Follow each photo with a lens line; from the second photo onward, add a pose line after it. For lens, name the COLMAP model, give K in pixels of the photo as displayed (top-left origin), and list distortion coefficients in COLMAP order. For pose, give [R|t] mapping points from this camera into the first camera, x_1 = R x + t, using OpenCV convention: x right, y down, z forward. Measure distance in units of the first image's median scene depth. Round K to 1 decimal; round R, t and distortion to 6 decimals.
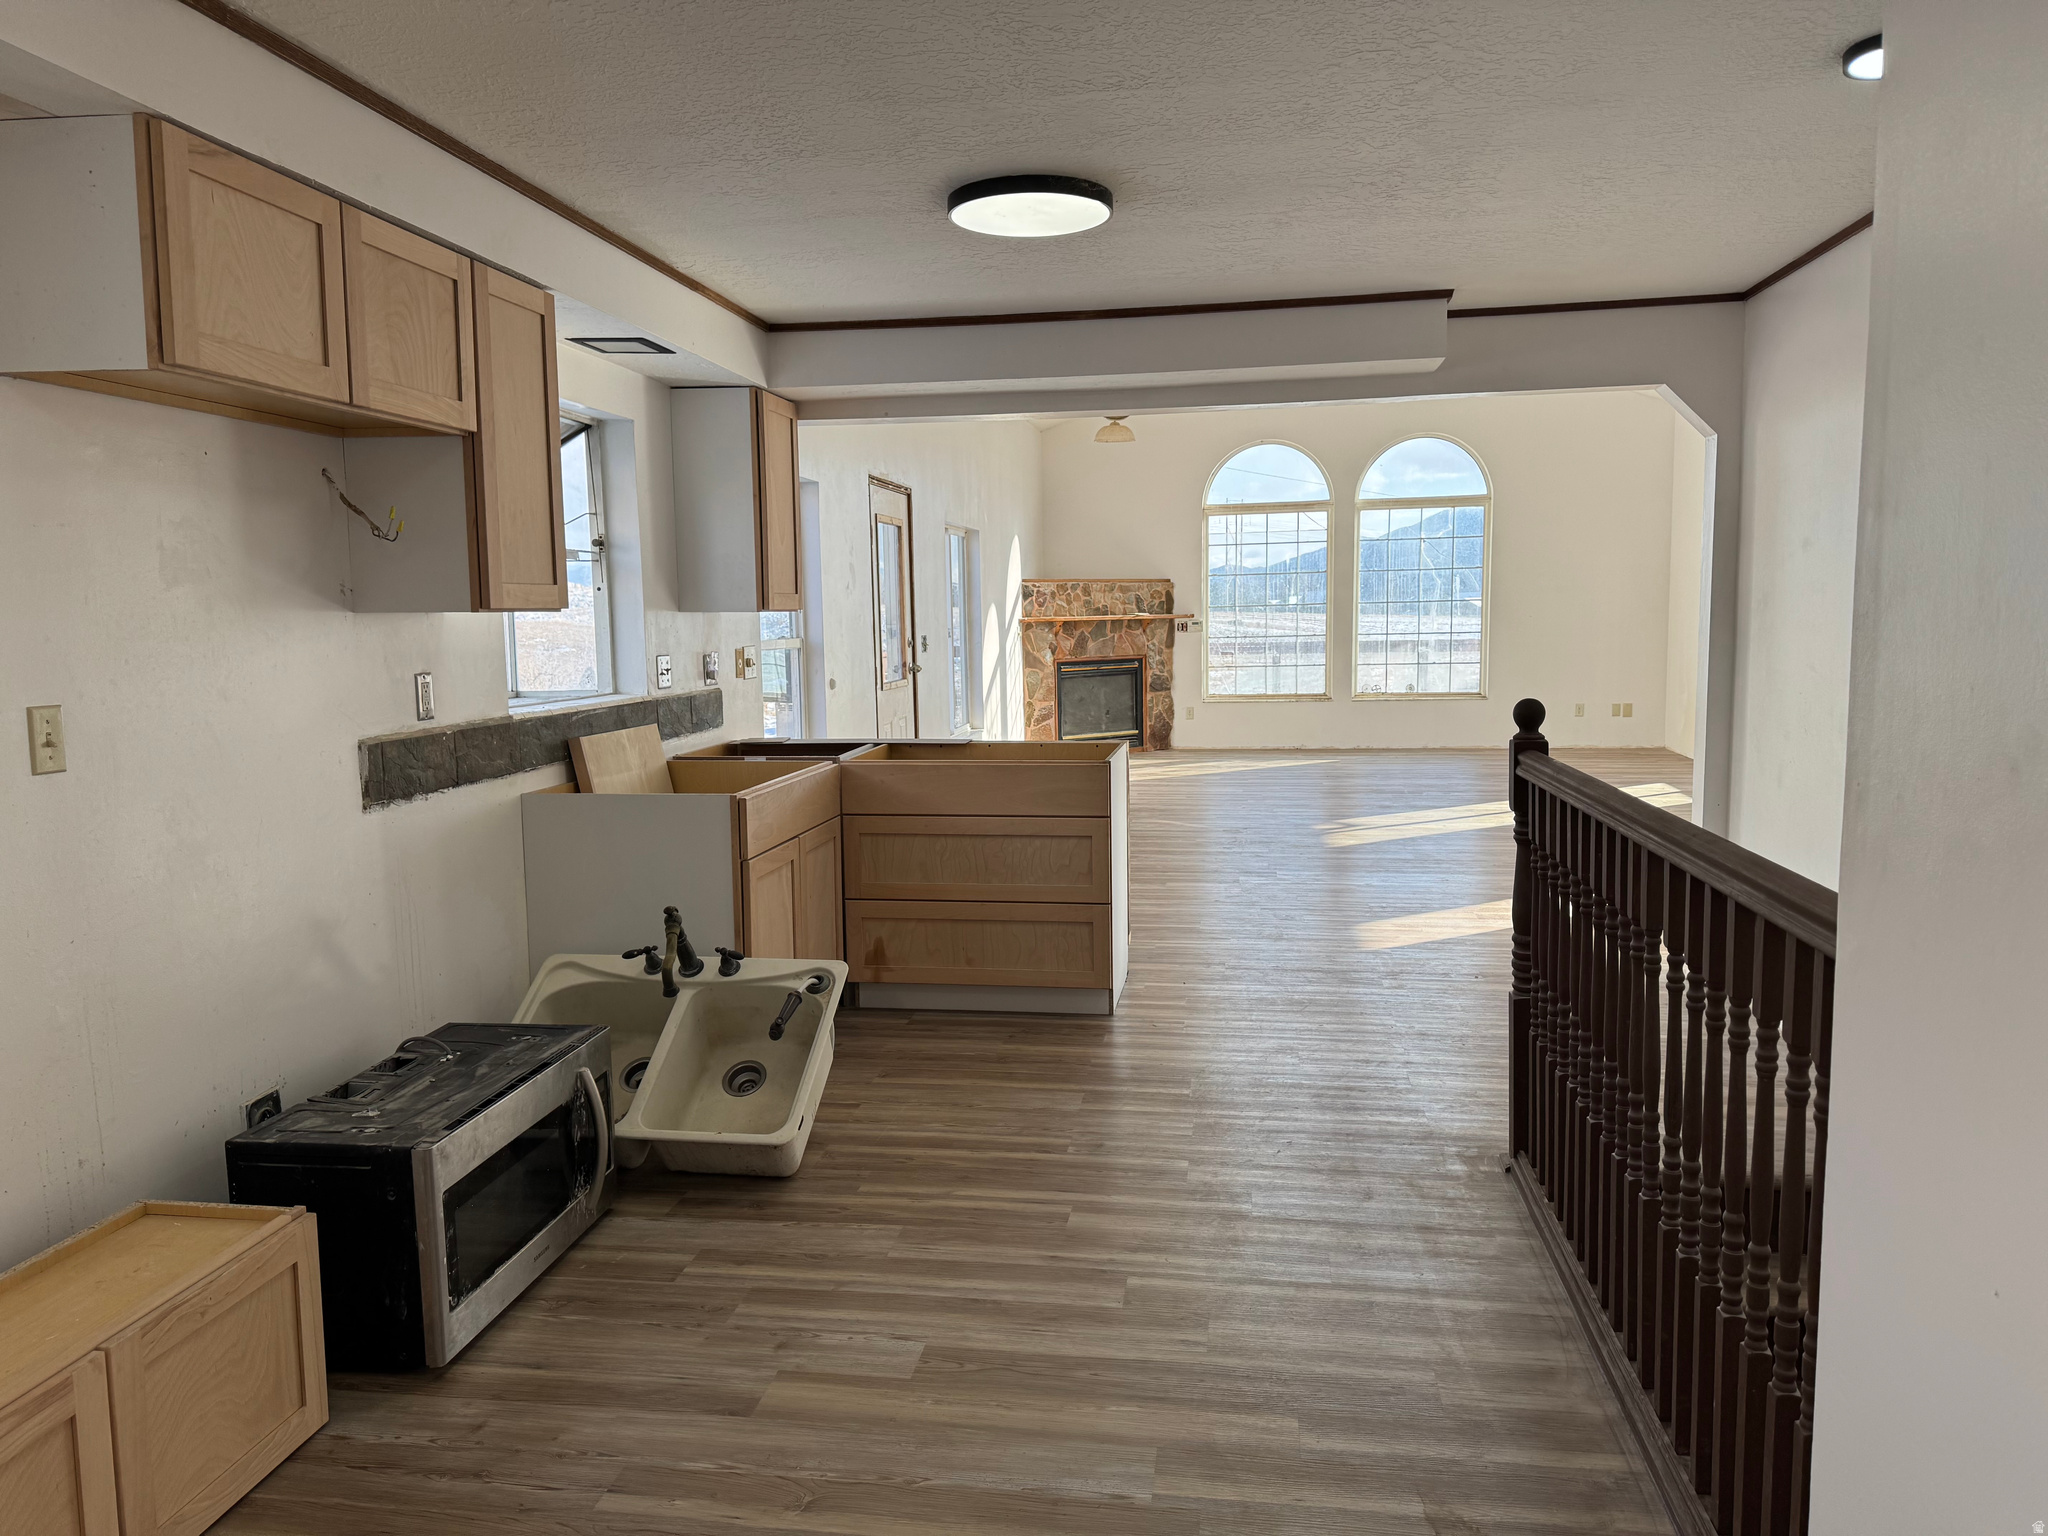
lens RADIAL K [[1431.1, 0, 1030.1], [0, 1431.1, 764.2], [0, 0, 1]] dist [0.123280, -0.190412]
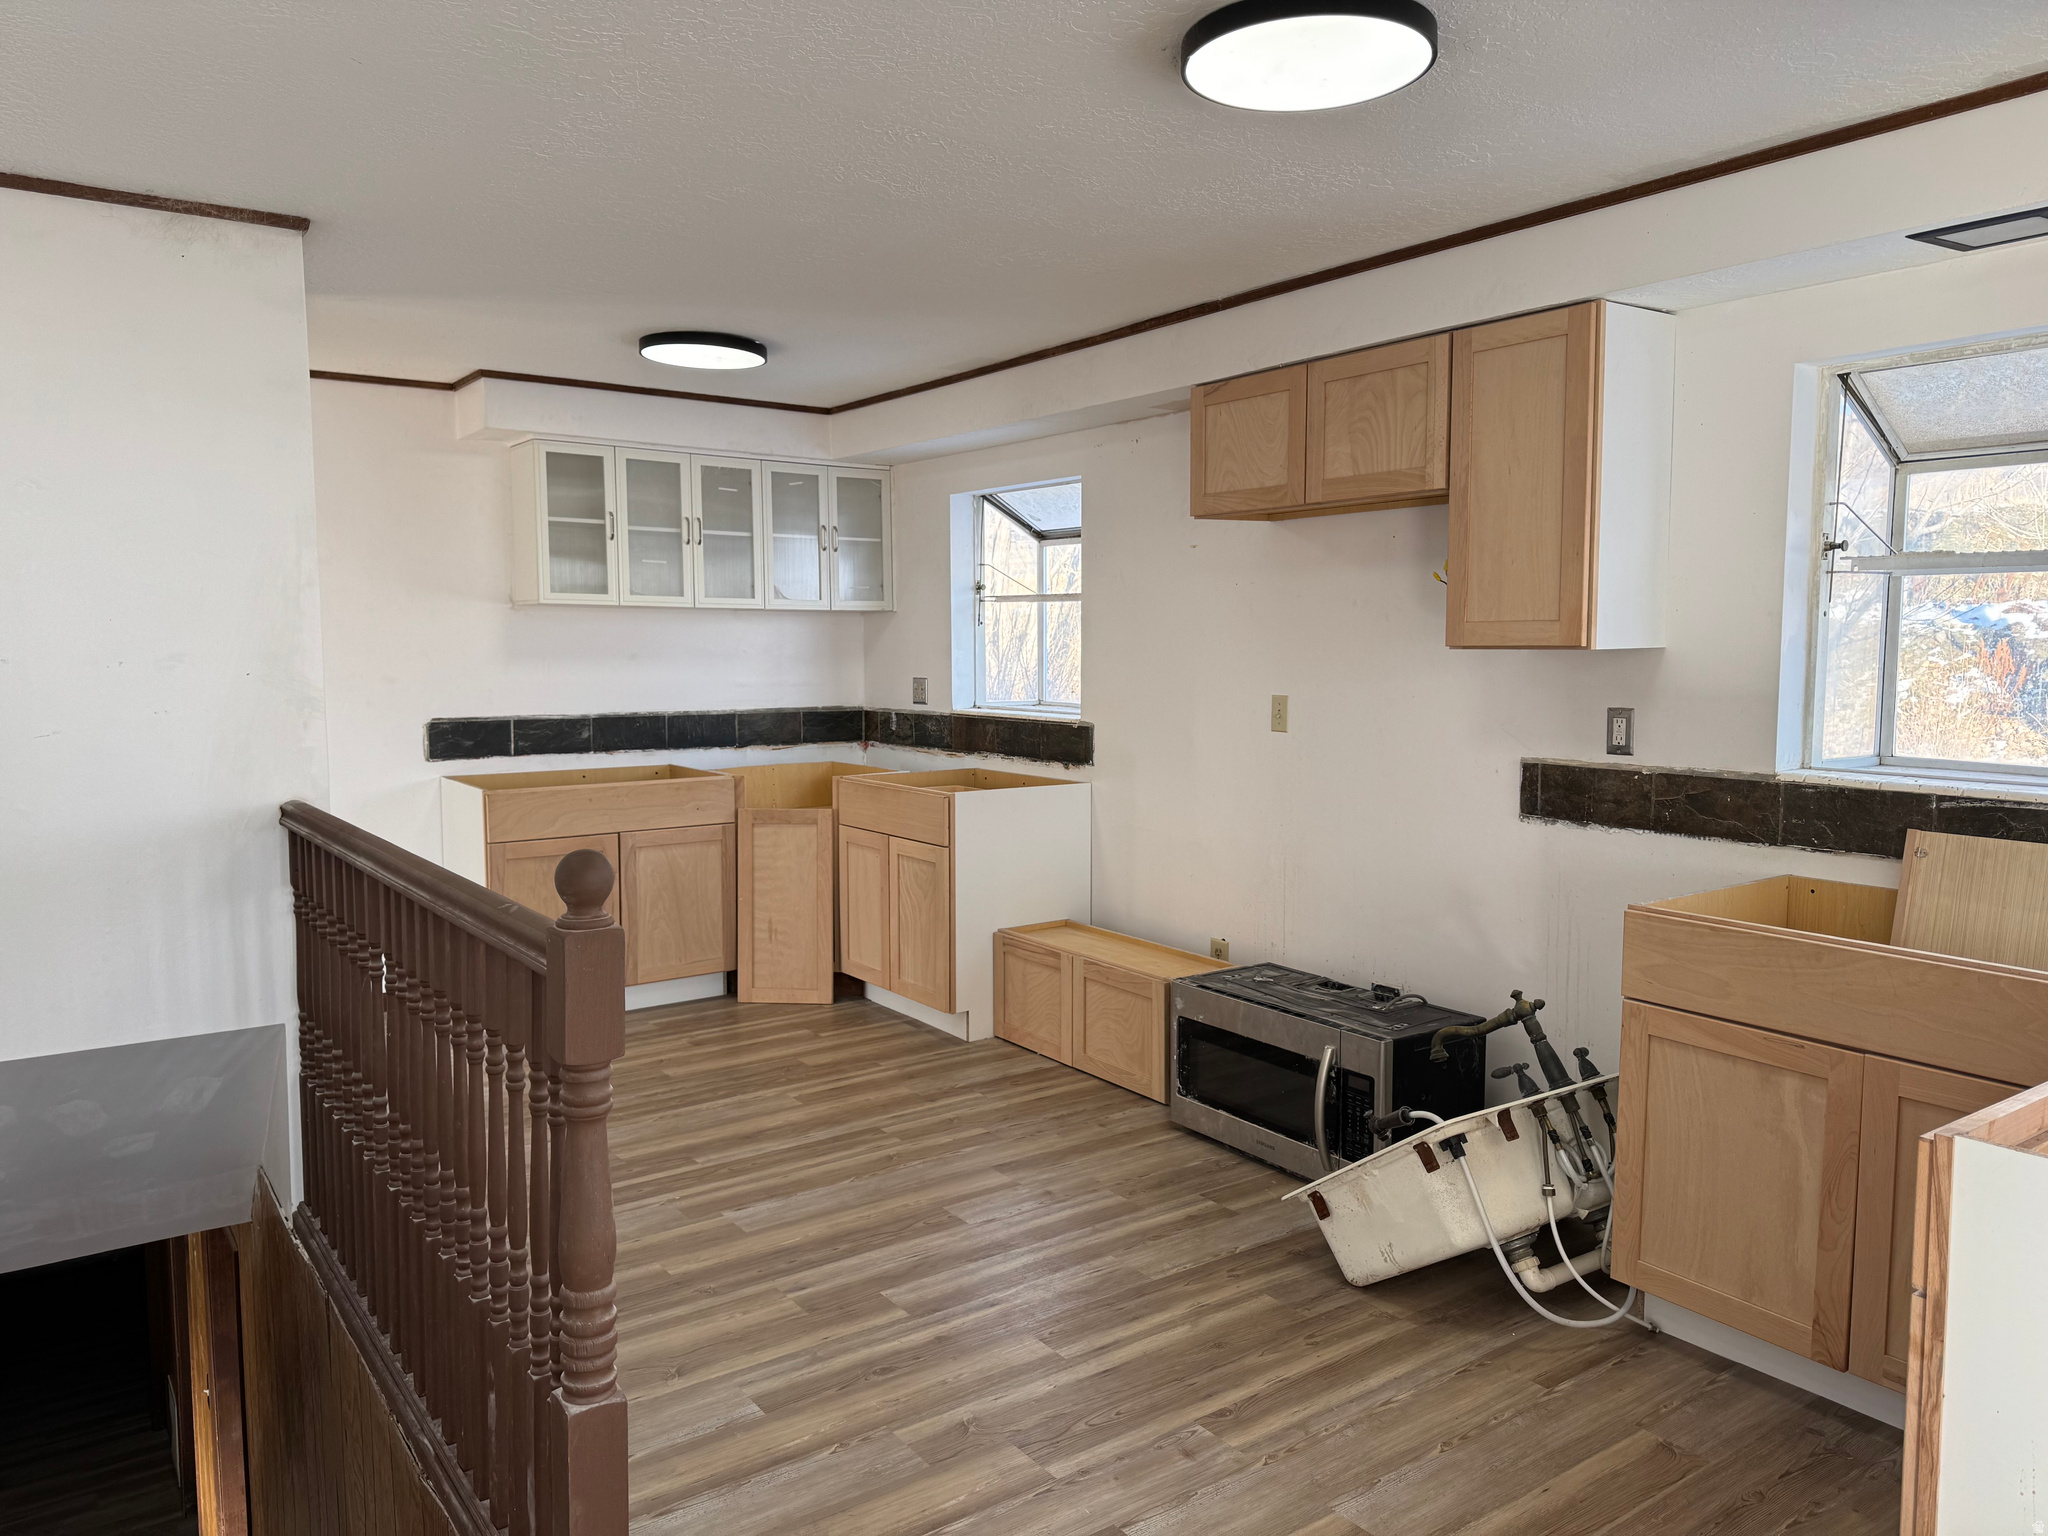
lens RADIAL K [[1441.6, 0, 1023.0], [0, 1441.6, 761.9], [0, 0, 1]] dist [0.112027, -0.156950]
pose [[-0.718338, 0.081246, -0.690933, 0.582876], [-0.058541, 0.982576, 0.176403, -0.182028], [0.693226, 0.167165, -0.701066, 1.444334]]
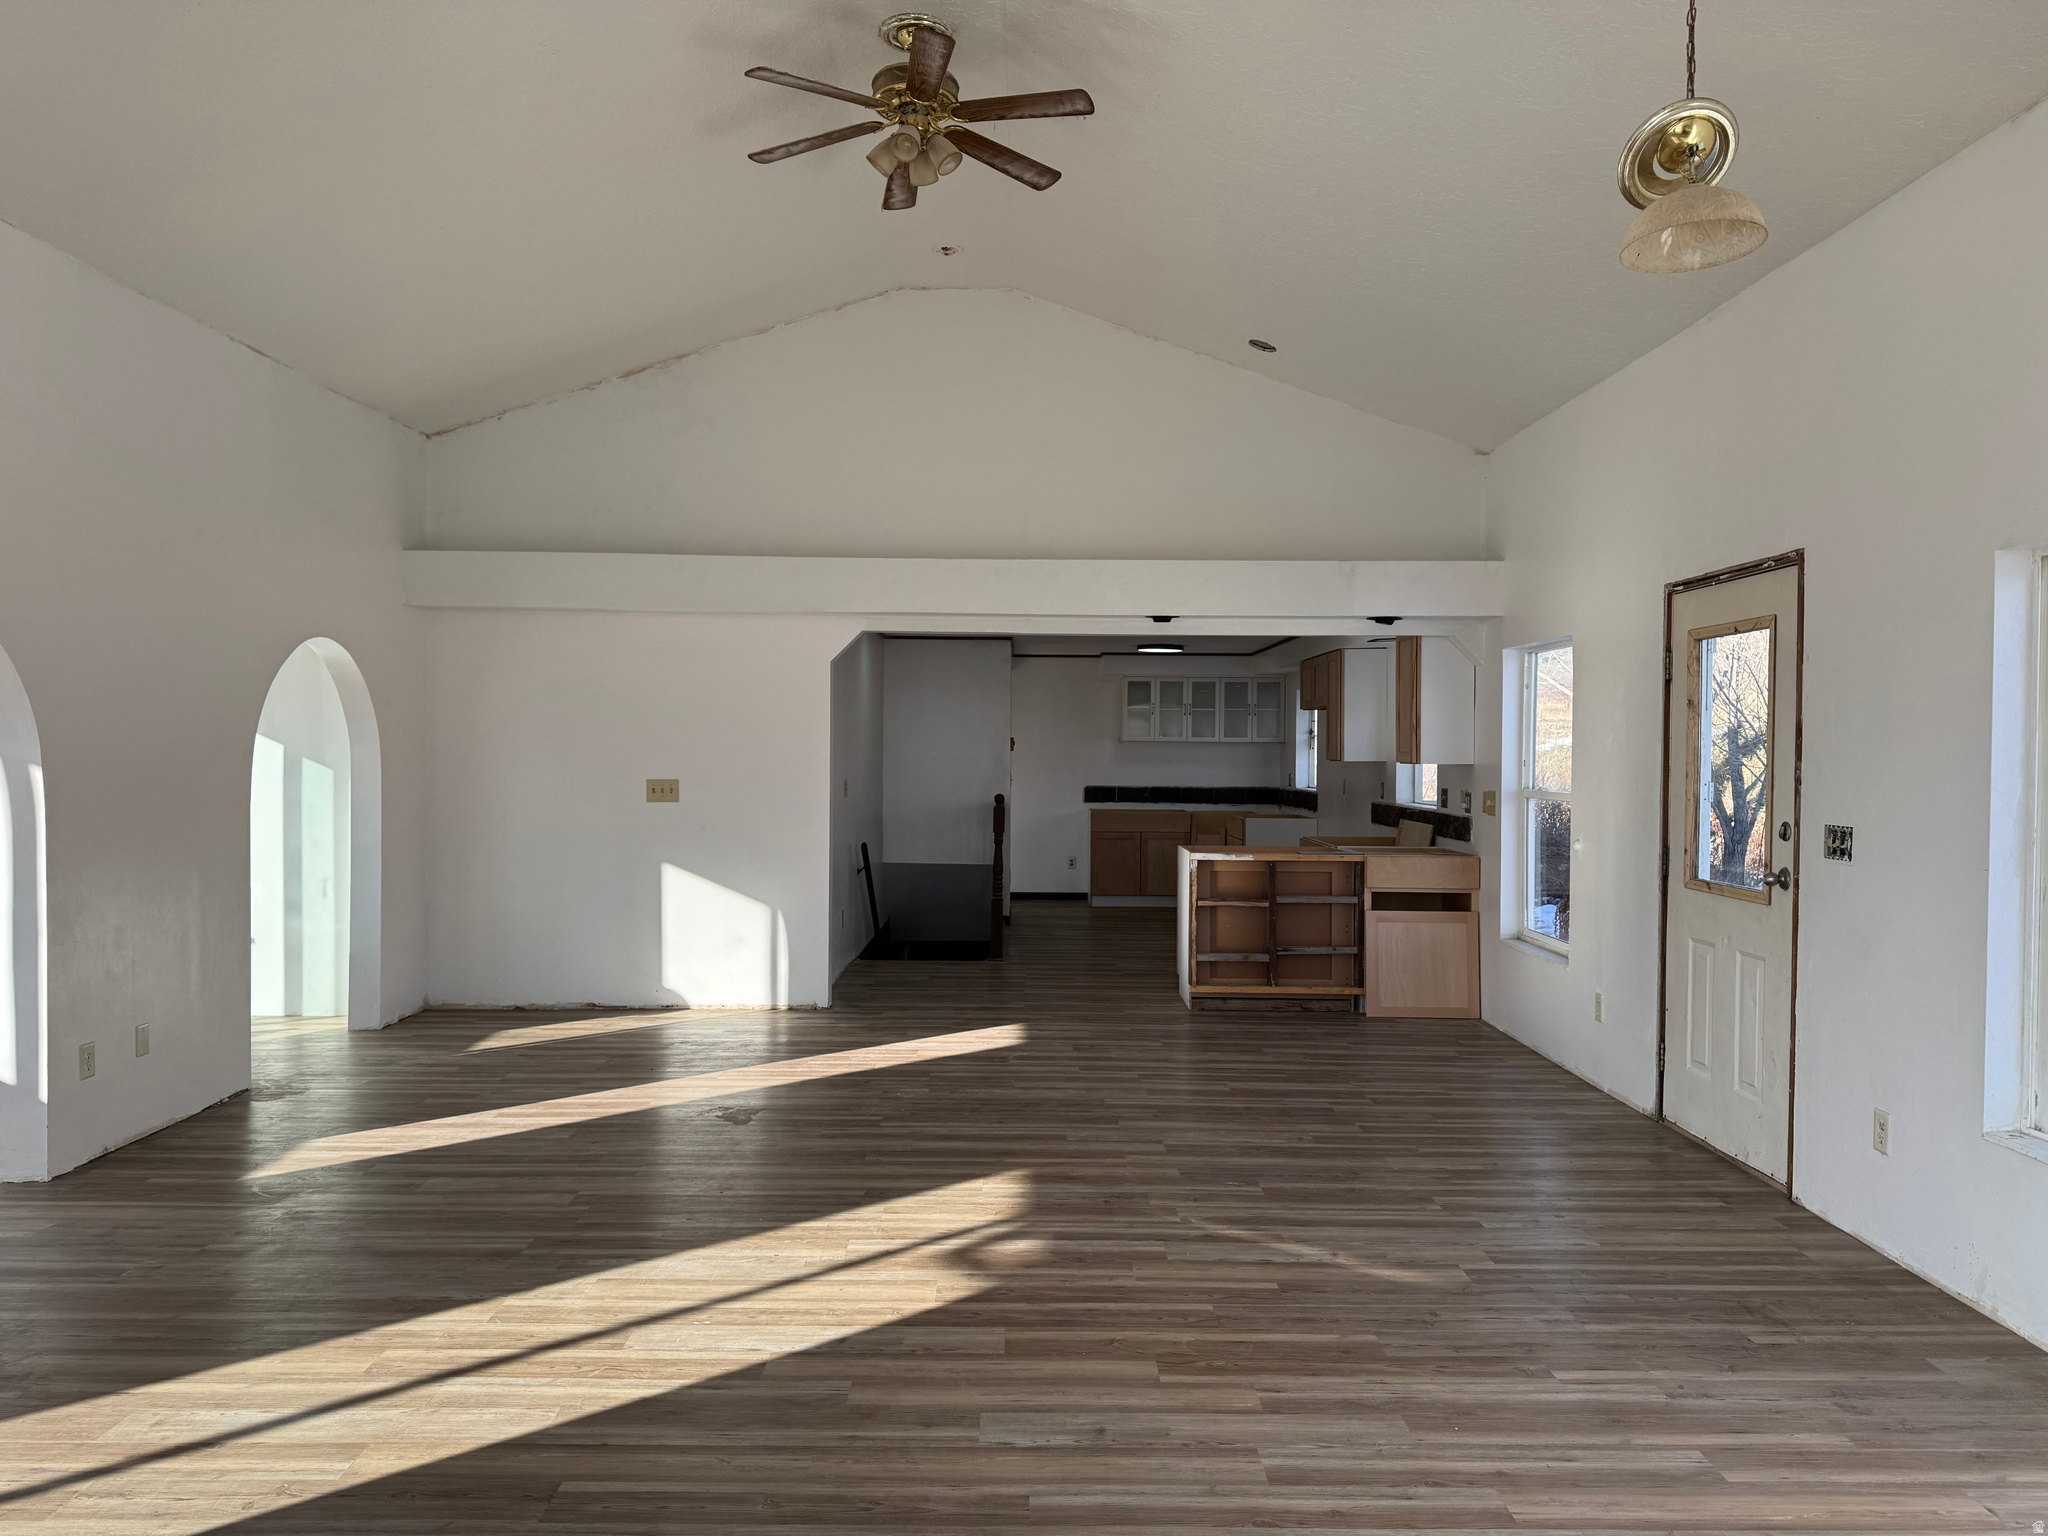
lens RADIAL K [[1441.6, 0, 1023.0], [0, 1441.6, 761.9], [0, 0, 1]] dist [0.112027, -0.156950]
pose [[-0.983280, -0.007704, -0.181936, 0.824986], [-0.028972, 0.992997, 0.114532, -0.422976], [0.179780, 0.117888, -0.976617, 3.750935]]
